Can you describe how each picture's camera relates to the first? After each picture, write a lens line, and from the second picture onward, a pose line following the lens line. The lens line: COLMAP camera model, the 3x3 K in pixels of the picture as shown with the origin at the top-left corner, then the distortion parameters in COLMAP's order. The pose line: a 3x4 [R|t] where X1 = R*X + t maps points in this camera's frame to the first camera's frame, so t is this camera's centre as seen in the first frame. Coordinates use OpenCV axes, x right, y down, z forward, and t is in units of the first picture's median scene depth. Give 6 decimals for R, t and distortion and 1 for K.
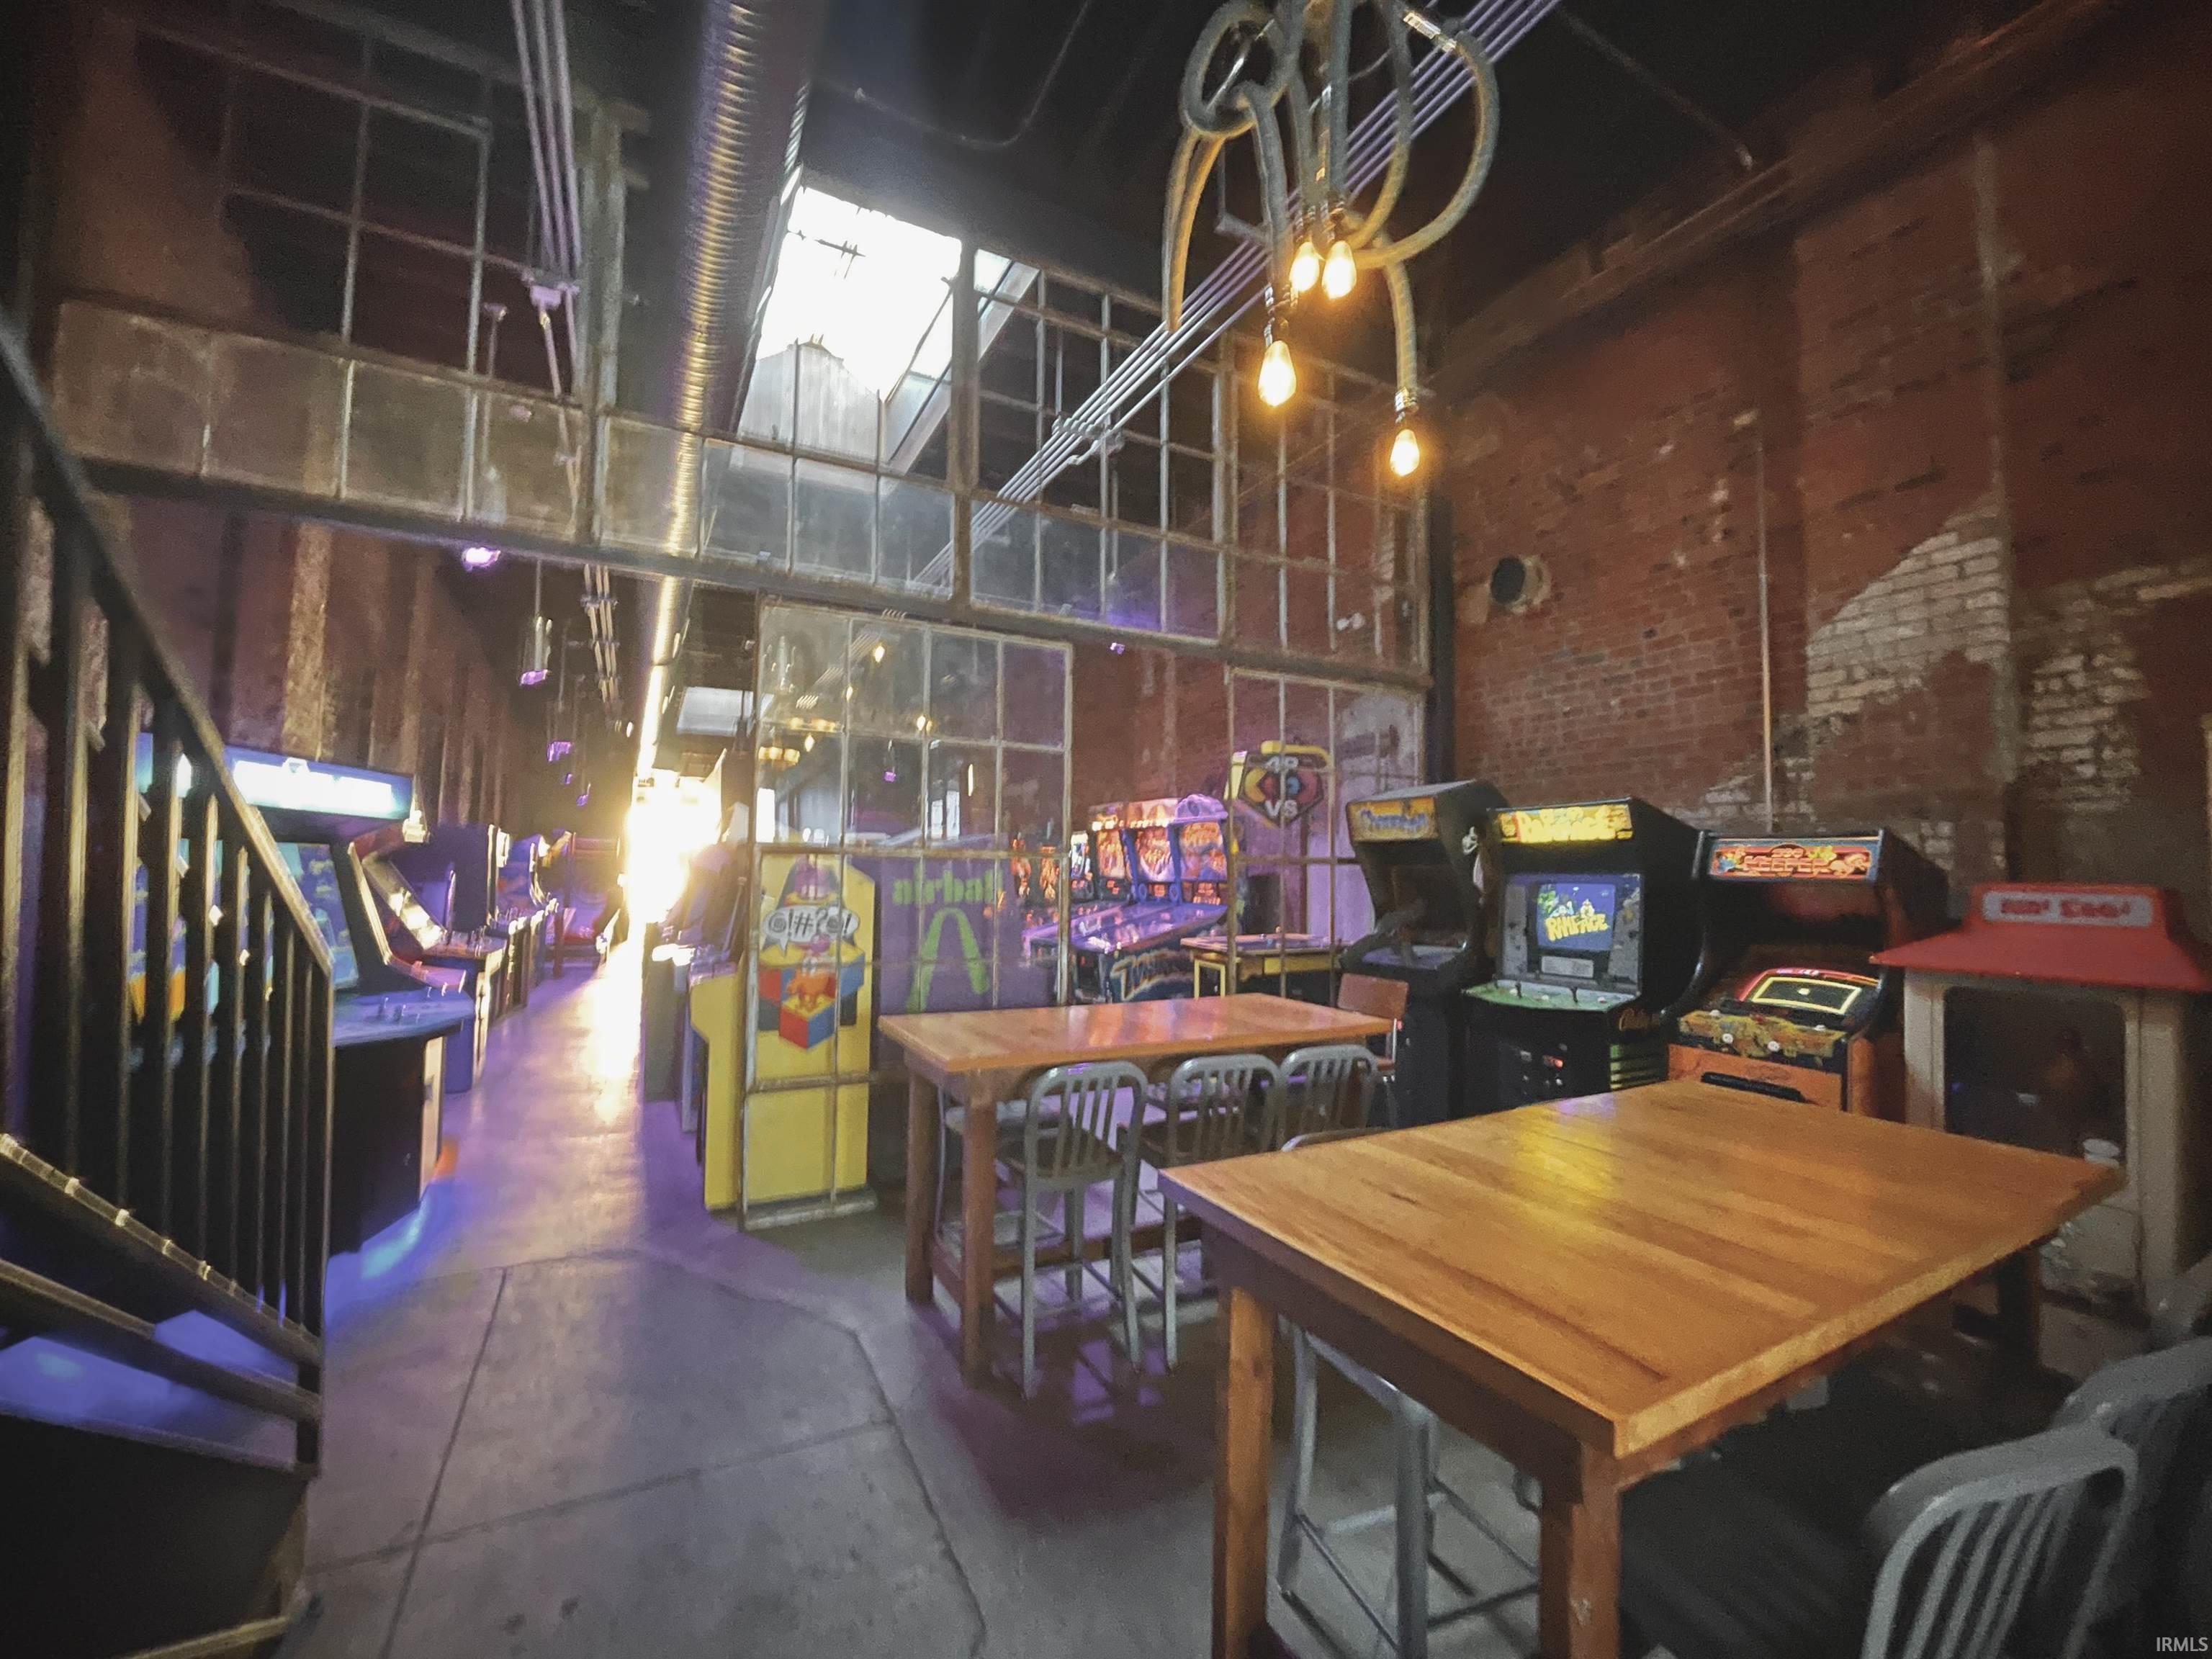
lens RADIAL K [[927.9, 0, 1113.8], [0, 927.9, 841.9], [0, 0, 1]] dist [-0.006765, 0.003251]
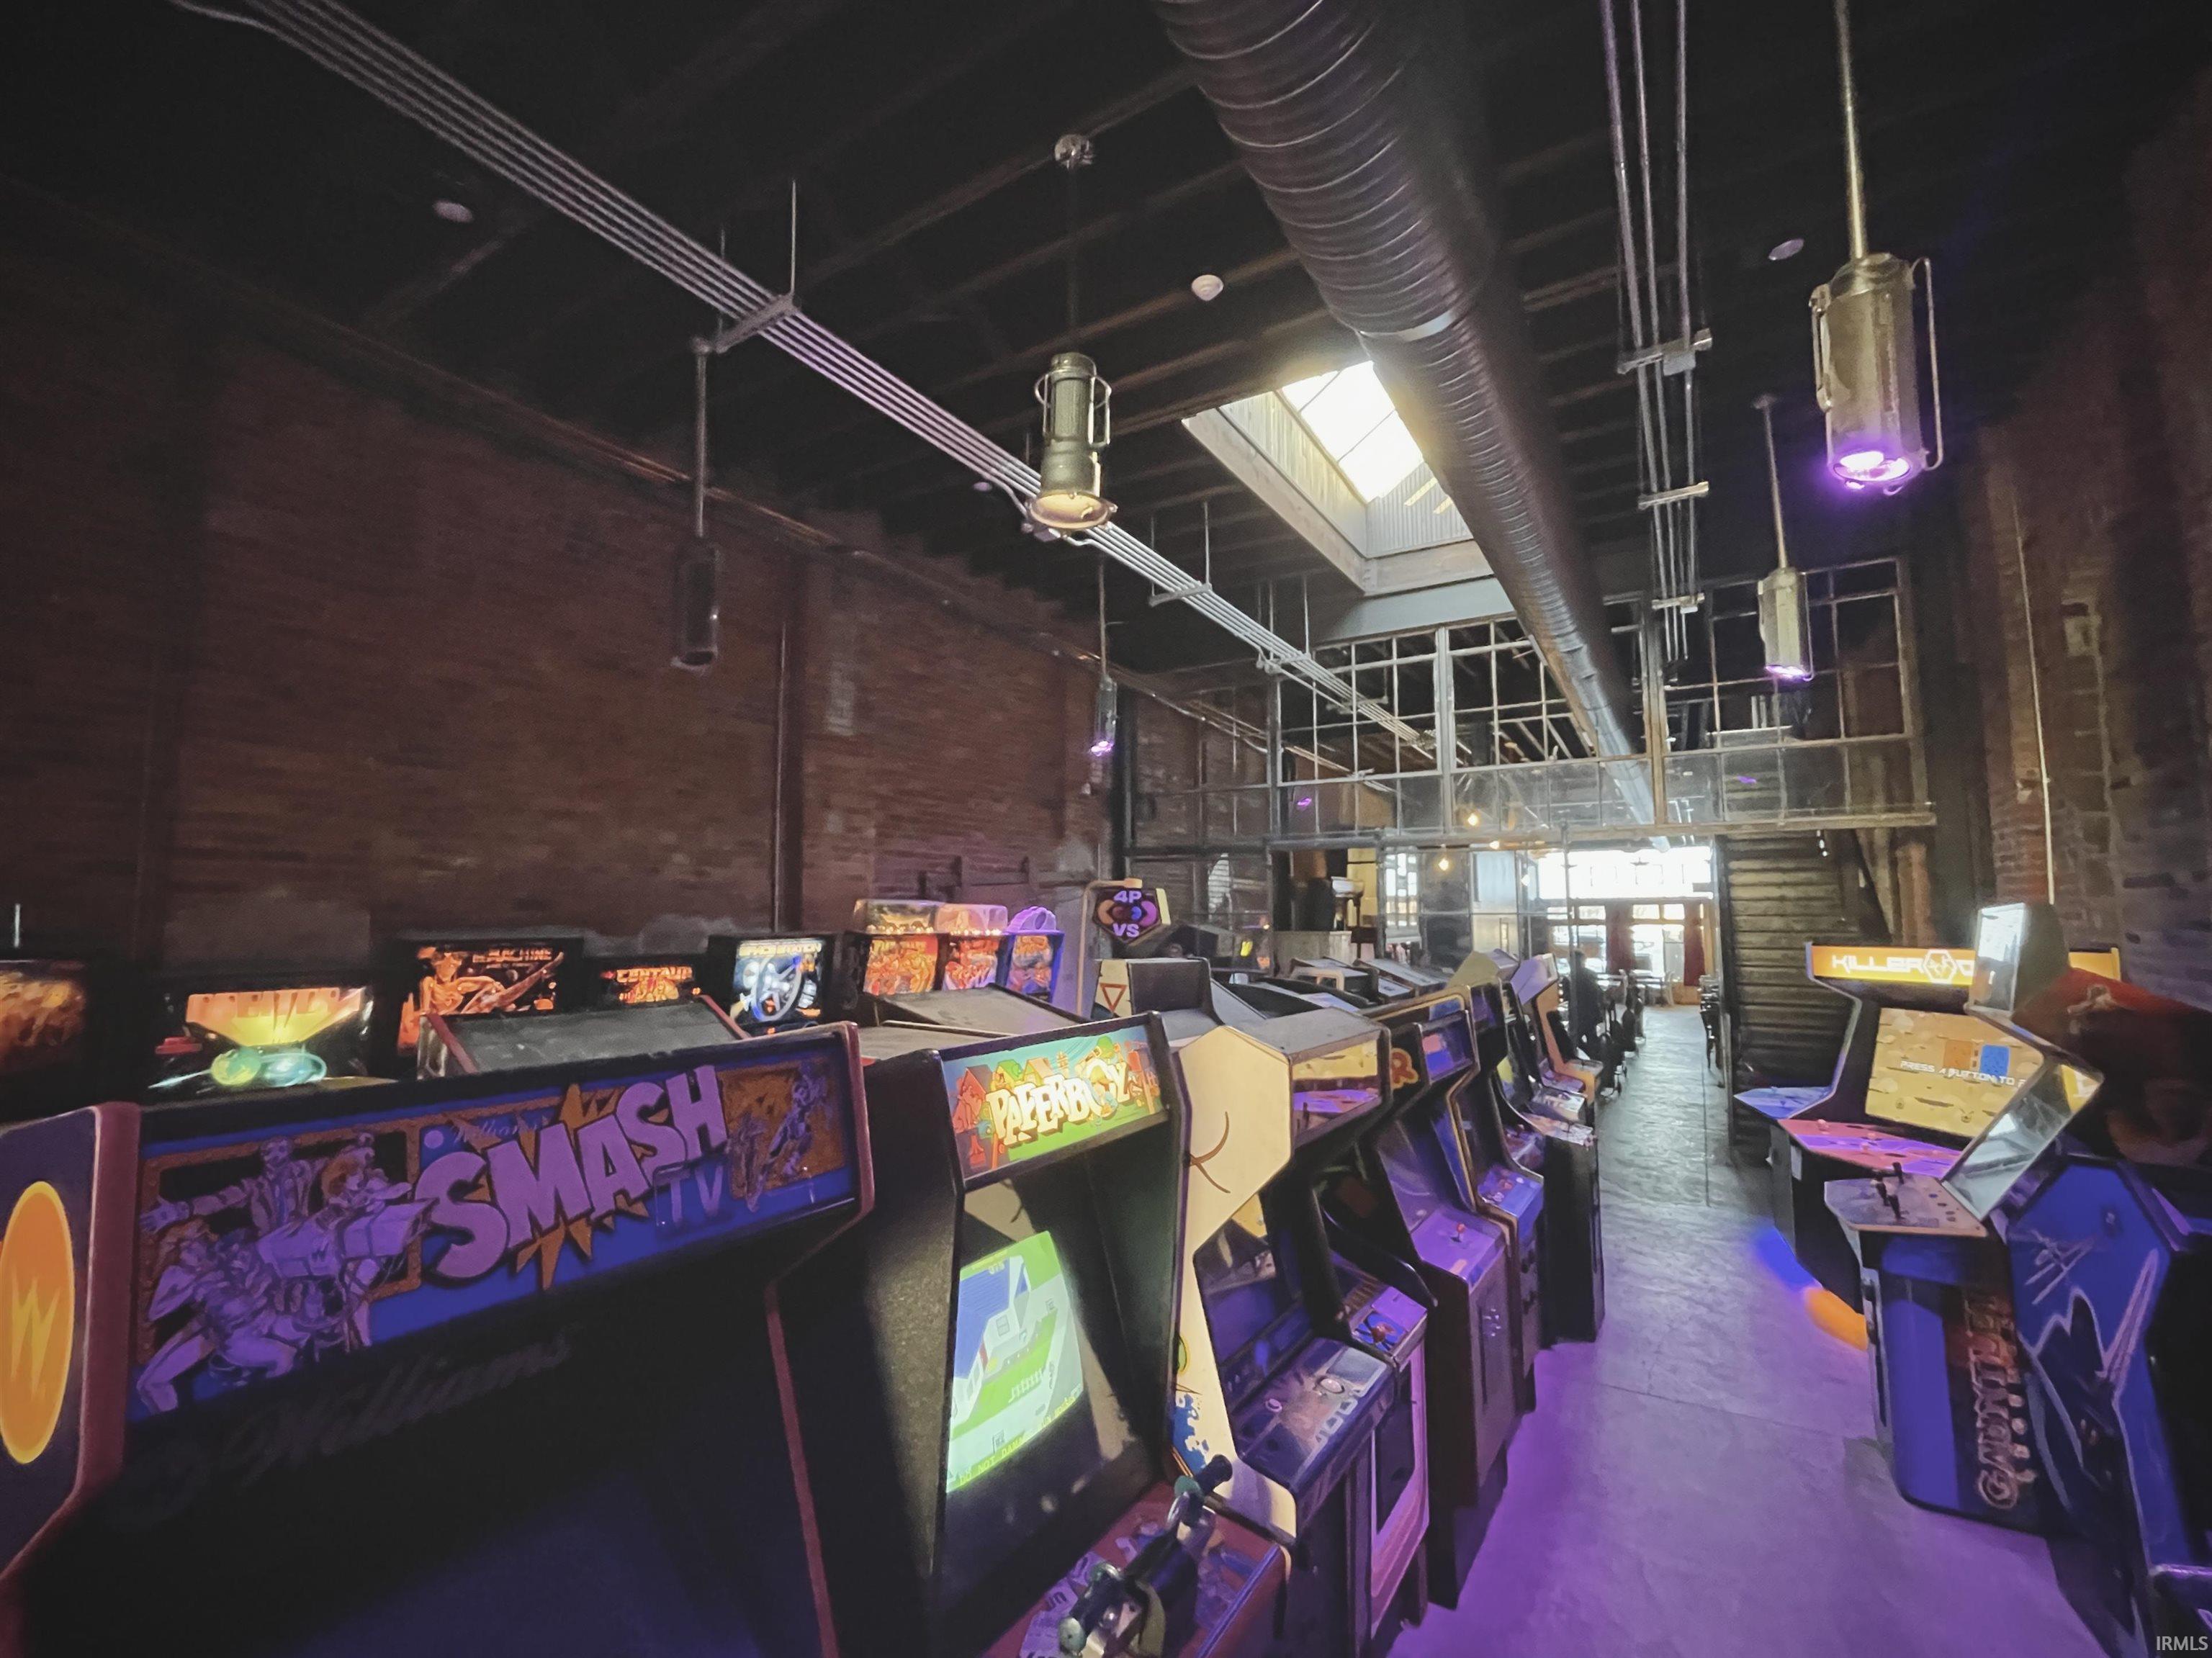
lens RADIAL K [[927.8, 0, 1112.9], [0, 927.8, 821.6], [0, 0, 1]] dist [-0.006765, 0.003251]
pose [[-0.502868, 0.074803, 0.861121, -1.239003], [-0.047183, 0.992387, -0.113759, -0.050150], [-0.863075, -0.097836, -0.495510, 2.210131]]
